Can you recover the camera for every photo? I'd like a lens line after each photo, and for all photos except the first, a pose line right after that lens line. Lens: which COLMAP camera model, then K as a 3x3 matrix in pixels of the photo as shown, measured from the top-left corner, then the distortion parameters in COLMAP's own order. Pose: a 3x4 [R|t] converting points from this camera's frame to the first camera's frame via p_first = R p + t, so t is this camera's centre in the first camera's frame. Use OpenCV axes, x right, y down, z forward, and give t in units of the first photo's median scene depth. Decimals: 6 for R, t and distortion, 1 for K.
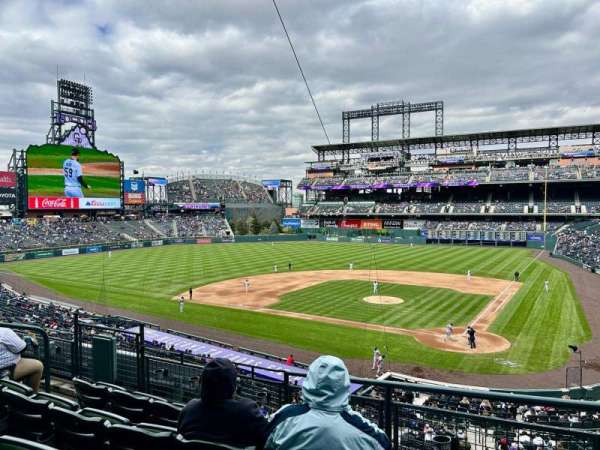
lens RADIAL K [[447.9, 0, 301.9], [0, 447.9, 228.0], [0, 0, 1]] dist [0.043835, -0.016425]
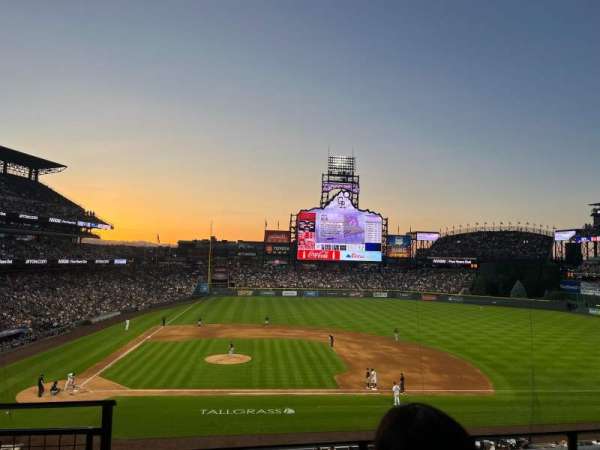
lens RADIAL K [[447.9, 0, 302.2], [0, 447.9, 222.6], [0, 0, 1]] dist [0.043835, -0.016425]
pose [[0.589169, -0.048245, -0.806568, 0.373640], [-0.067459, 0.991794, -0.108600, -0.006396], [0.805189, 0.118394, 0.581080, 0.224058]]
